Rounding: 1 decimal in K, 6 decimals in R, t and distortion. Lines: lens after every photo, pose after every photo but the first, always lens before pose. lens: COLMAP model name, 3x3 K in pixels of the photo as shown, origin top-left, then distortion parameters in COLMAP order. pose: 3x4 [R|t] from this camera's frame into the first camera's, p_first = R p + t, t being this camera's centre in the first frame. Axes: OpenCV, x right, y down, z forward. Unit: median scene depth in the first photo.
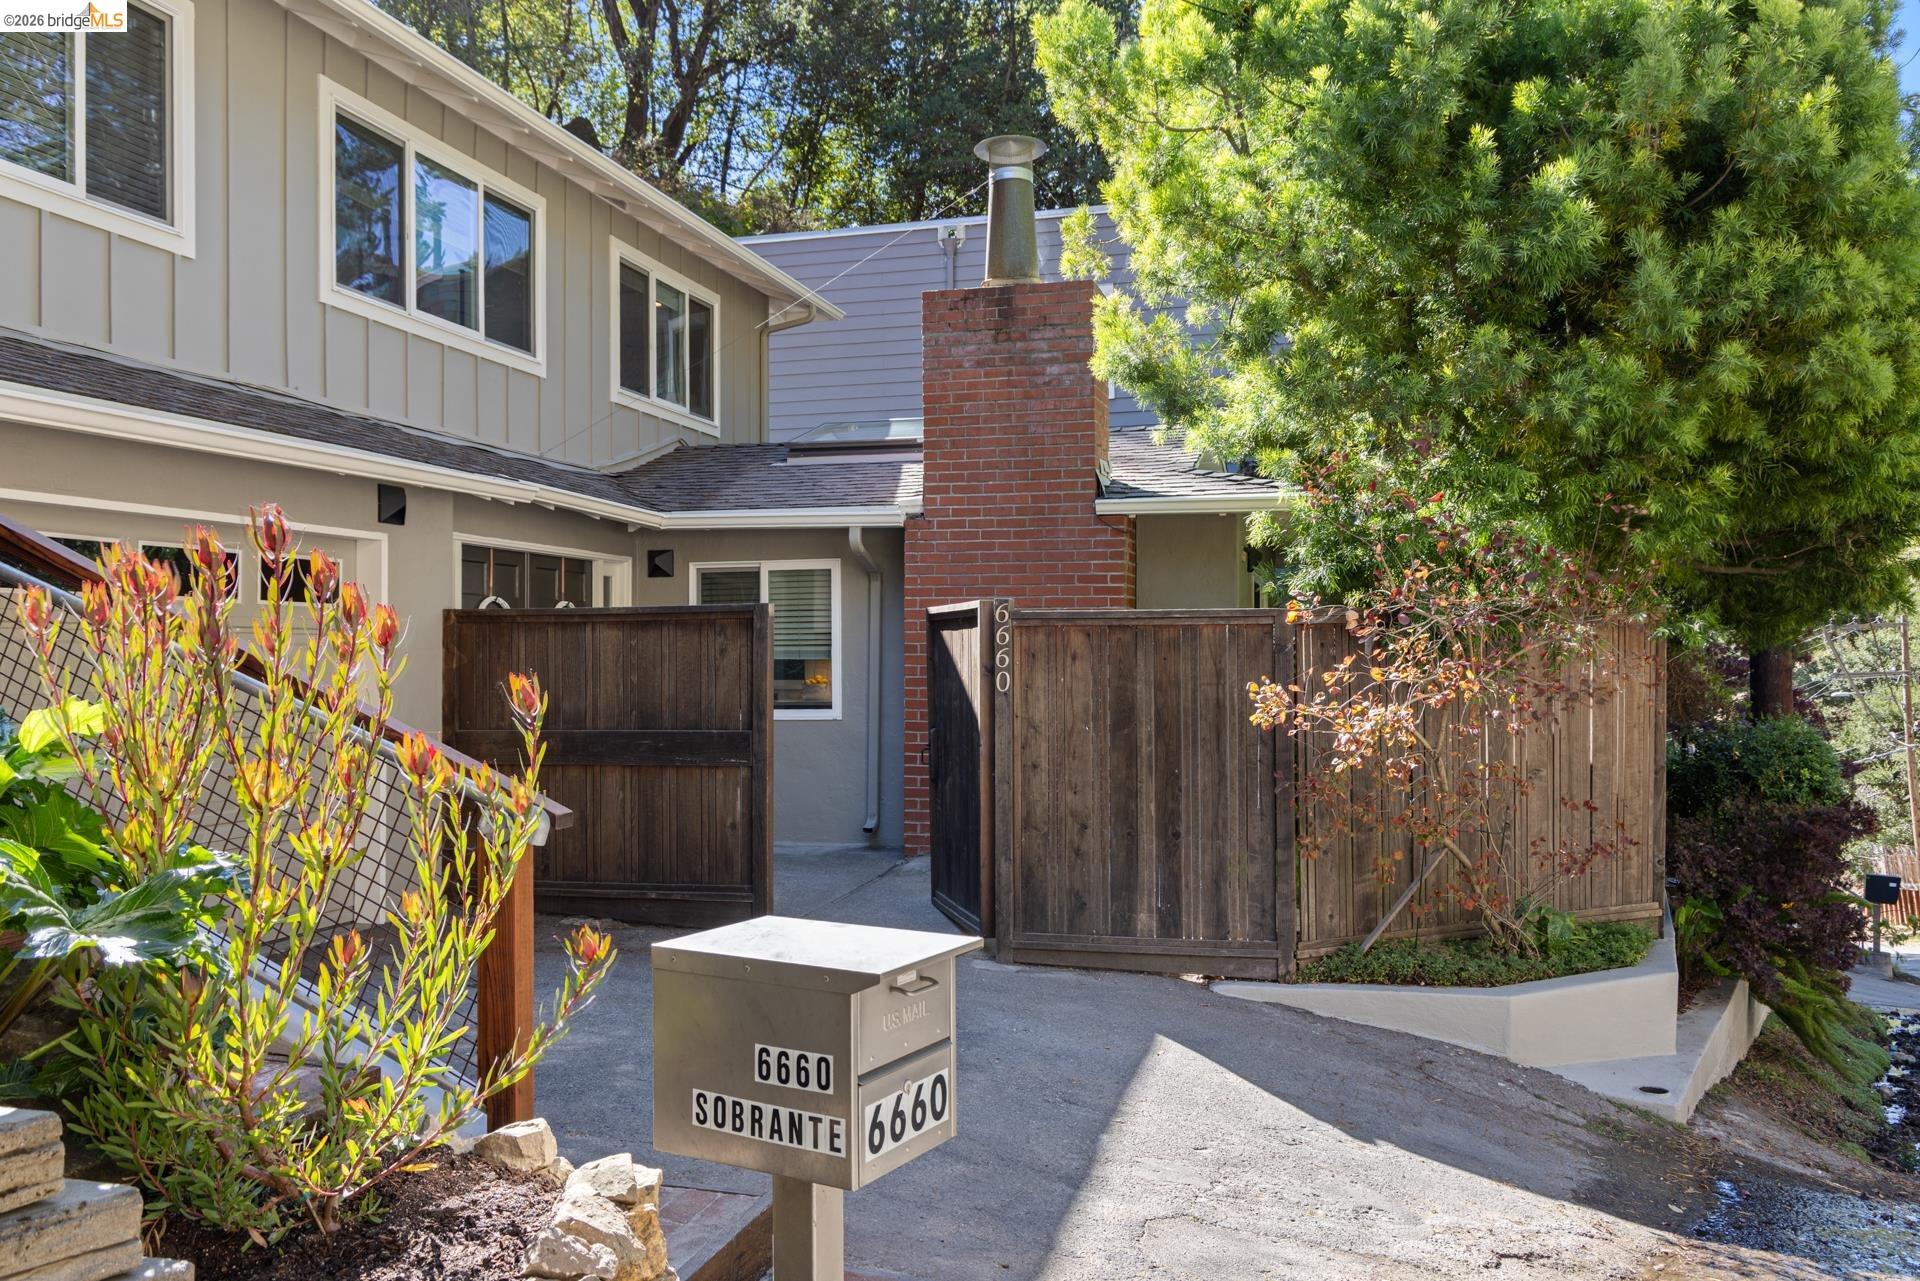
lens RADIAL K [[1548.4, 0, 968.2], [0, 1548.4, 645.2], [0, 0, 1]] dist [-0.001518, -0.005033]
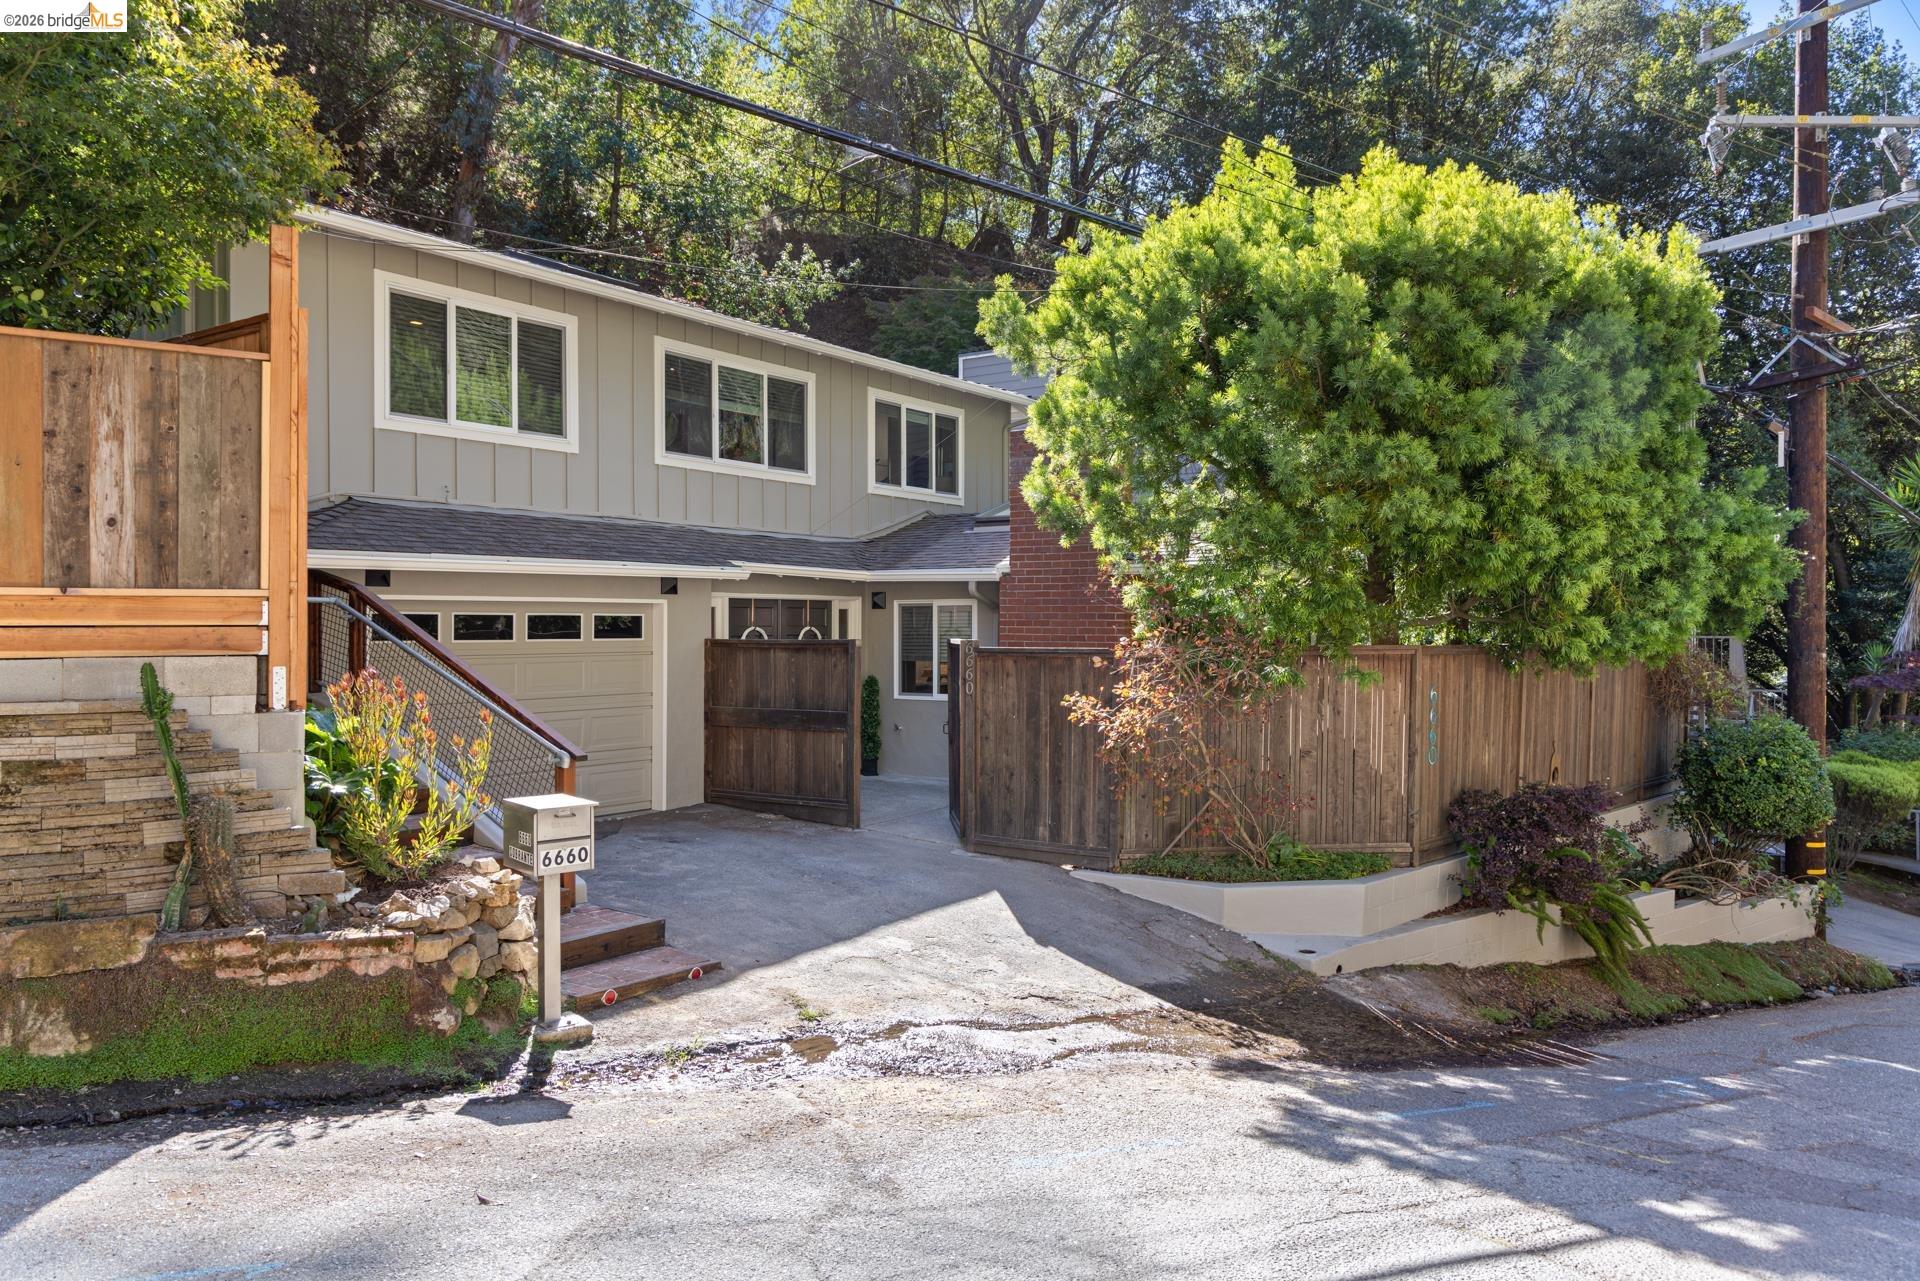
lens RADIAL K [[1365.5, 0, 969.2], [0, 1365.5, 633.8], [0, 0, 1]] dist [0.018631, 0.003273]
pose [[0.939319, 0.007898, -0.342954, 0.507000], [-0.002100, 0.999849, 0.017275, -0.058805], [0.343038, -0.015507, 0.939193, -0.393667]]
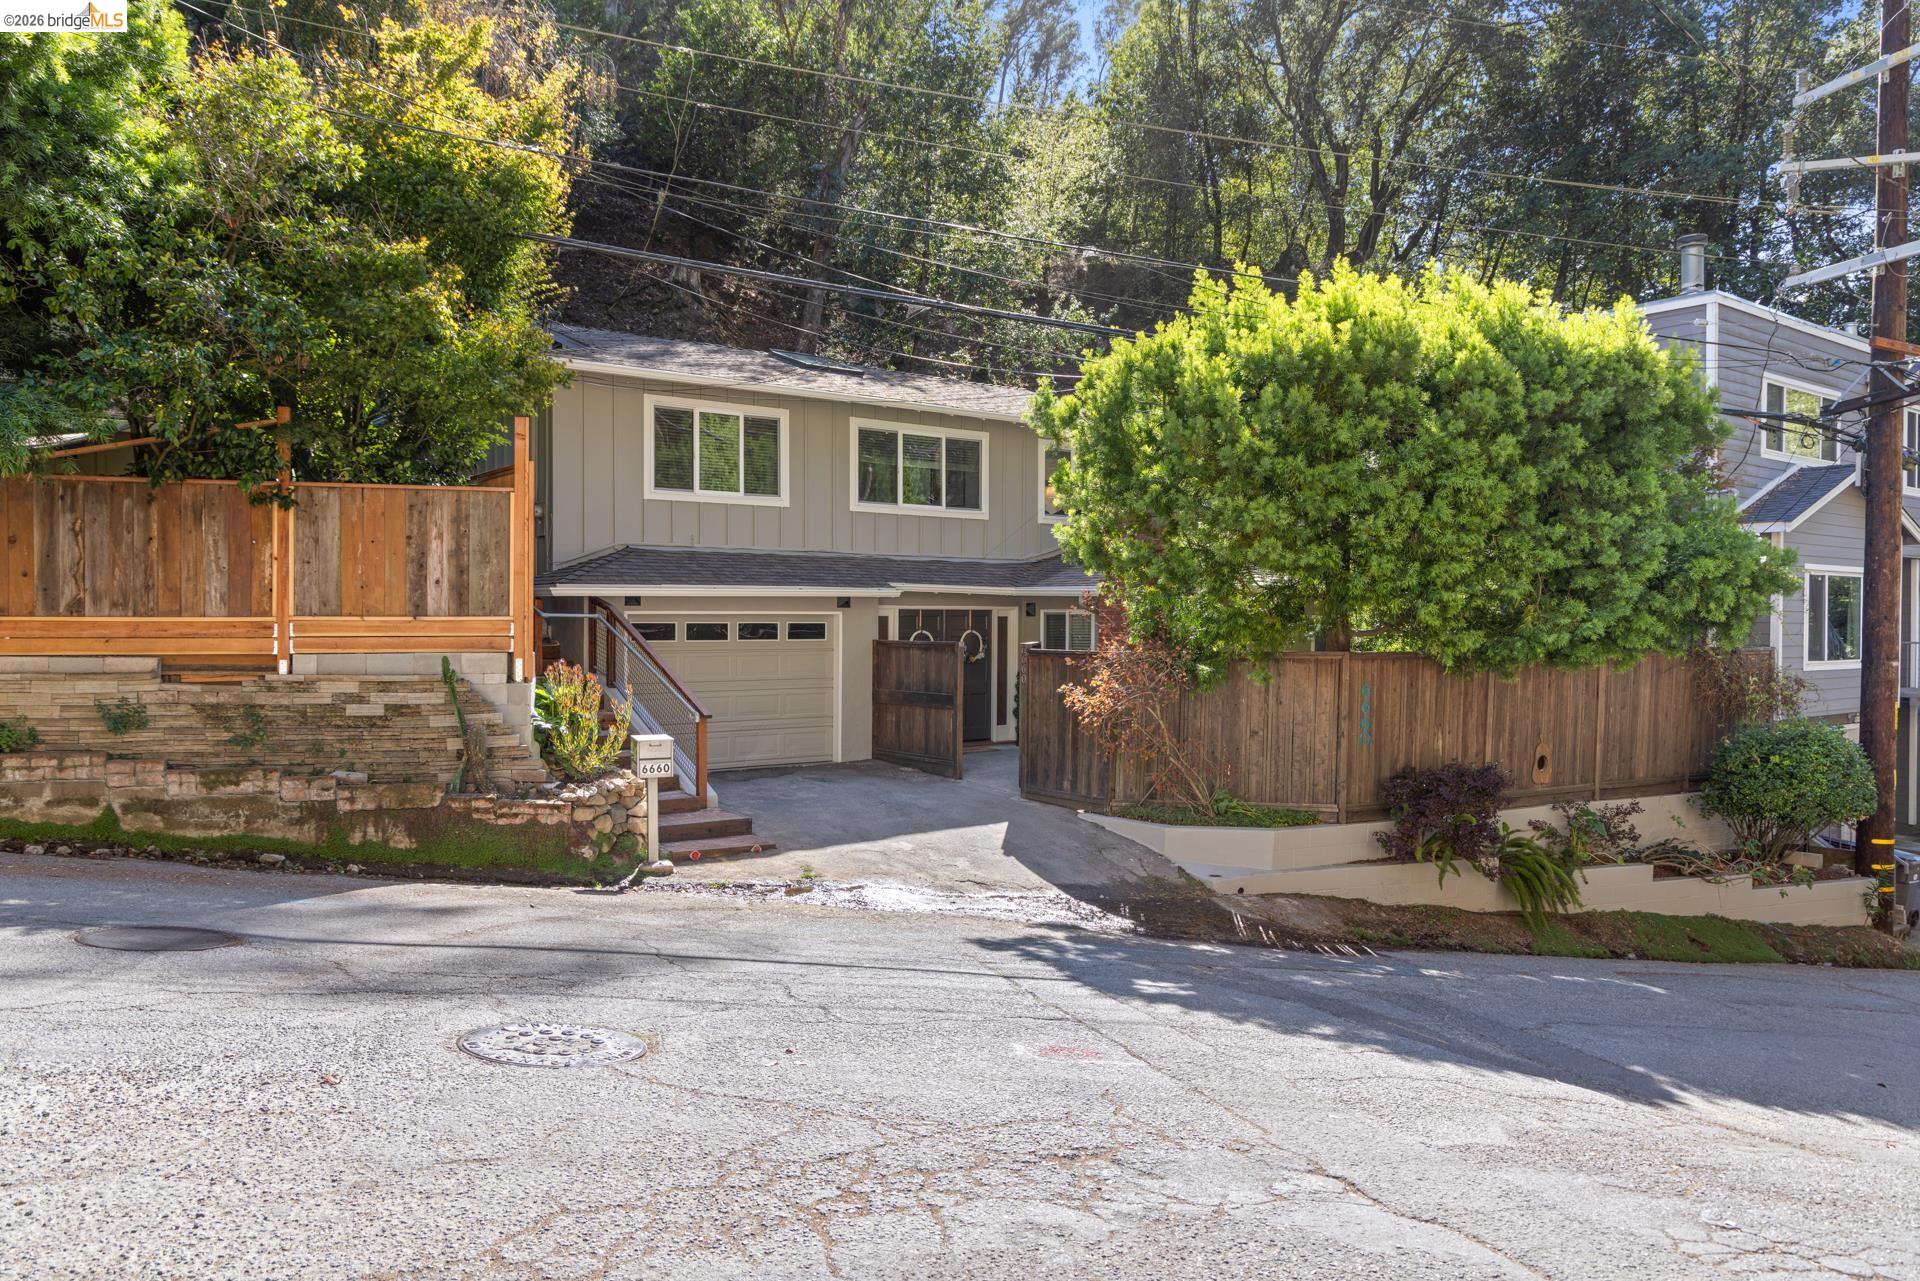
lens RADIAL K [[1365.5, 0, 947.9], [0, 1365.5, 641.3], [0, 0, 1]] dist [0.018631, 0.003273]
pose [[0.779345, 0.021378, -0.626231, 1.153773], [-0.002557, 0.999518, 0.030939, -0.090946], [0.626590, -0.022511, 0.779024, -0.641973]]
